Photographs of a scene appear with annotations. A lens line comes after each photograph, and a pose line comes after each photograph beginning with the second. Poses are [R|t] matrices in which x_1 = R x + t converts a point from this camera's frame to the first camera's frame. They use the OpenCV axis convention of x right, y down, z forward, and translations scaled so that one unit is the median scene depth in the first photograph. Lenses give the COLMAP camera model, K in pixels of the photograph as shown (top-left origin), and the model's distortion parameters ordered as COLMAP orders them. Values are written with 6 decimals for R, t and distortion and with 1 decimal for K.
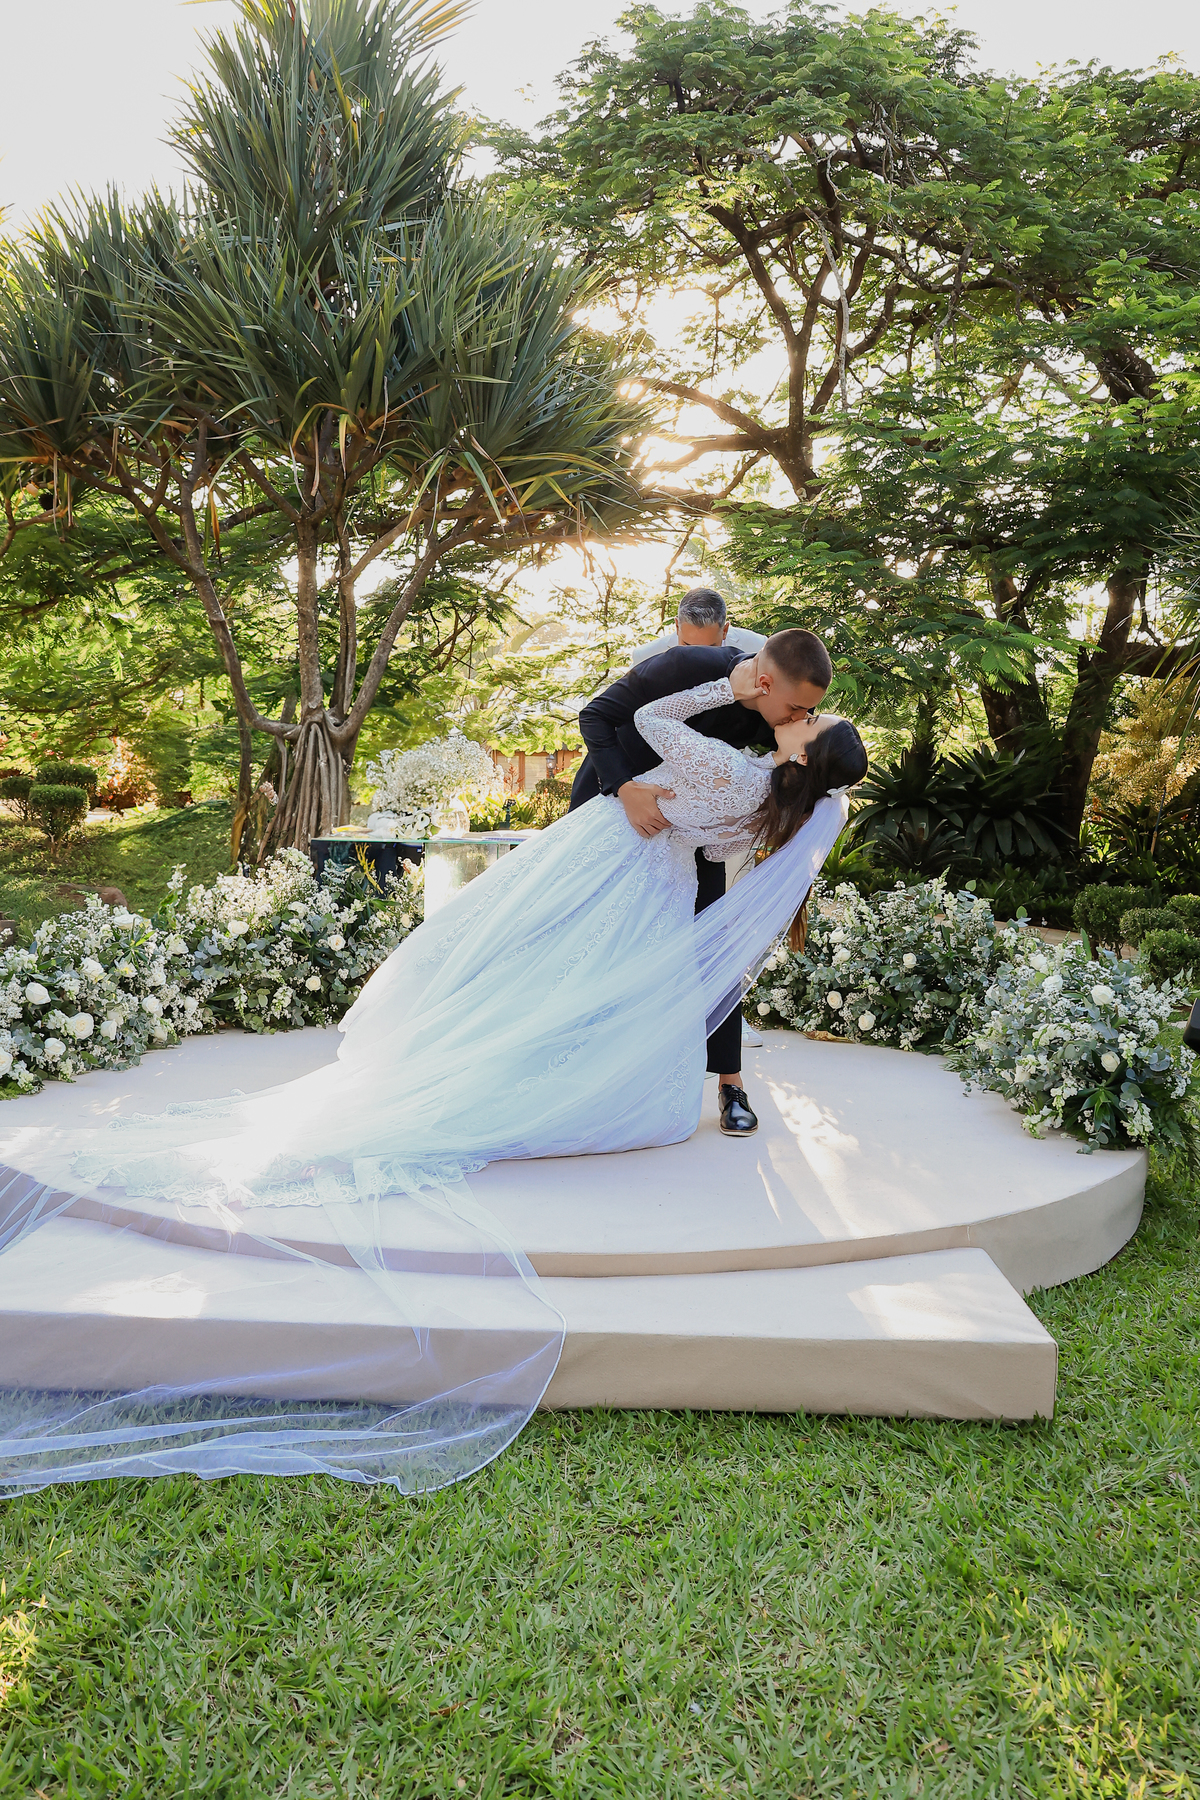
lens RADIAL K [[1525.8, 0, 600.0], [0, 1525.8, 900.0], [0, 0, 1]] dist [0.011965, 0.013947]
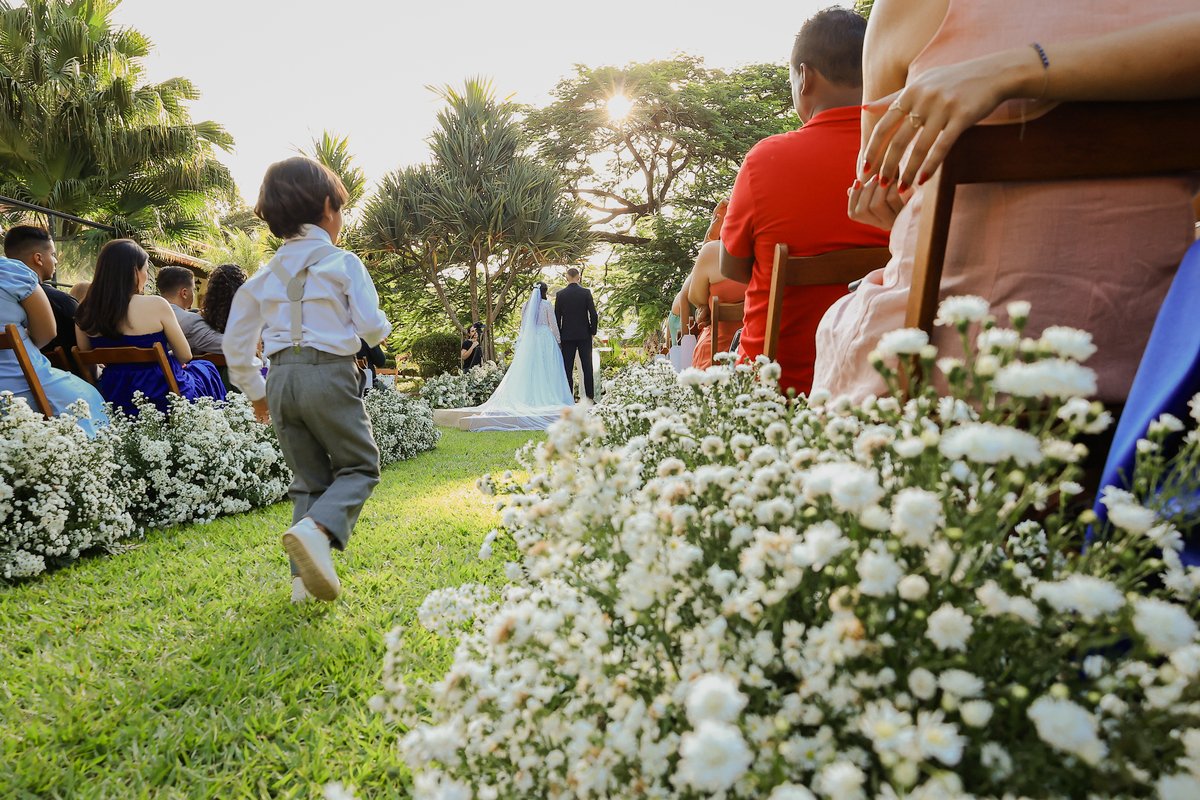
lens RADIAL K [[846.8, 0, 600.0], [0, 846.8, 400.0], [0, 0, 1]] dist [-0.001022, 0.000445]
pose [[0.998508, -0.053542, 0.010773, 0.013430], [0.053921, 0.997795, -0.038699, 0.052849], [-0.008677, 0.039222, 0.999193, -0.360857]]
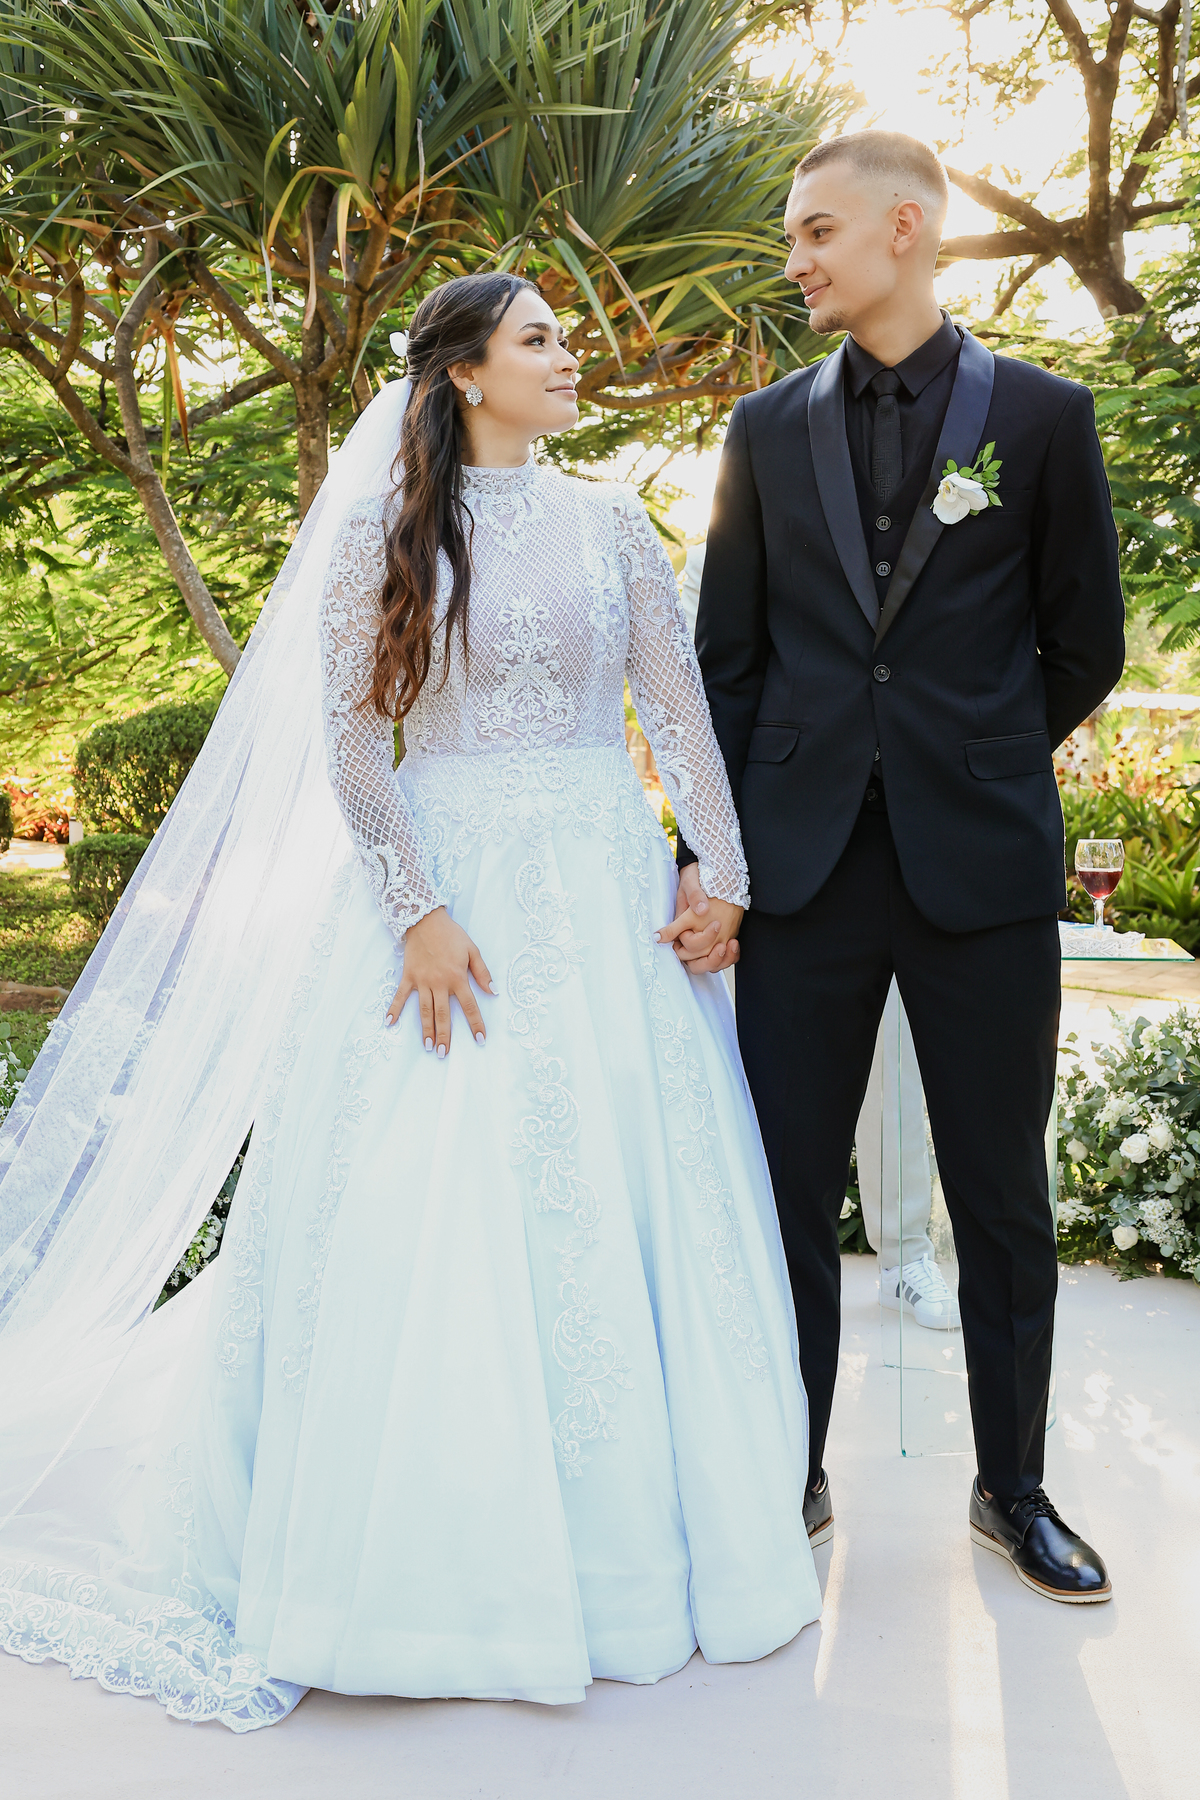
lens RADIAL K [[2245.0, 0, 595.1], [0, 2245.0, 857.3], [0, 0, 1]] dist [0.015568, 0.031926]
pose [[0.995540, -0.022172, -0.091695, 0.000234], [0.018400, 0.998957, -0.041781, -0.009756], [0.092526, 0.039908, 0.994910, 0.073540]]
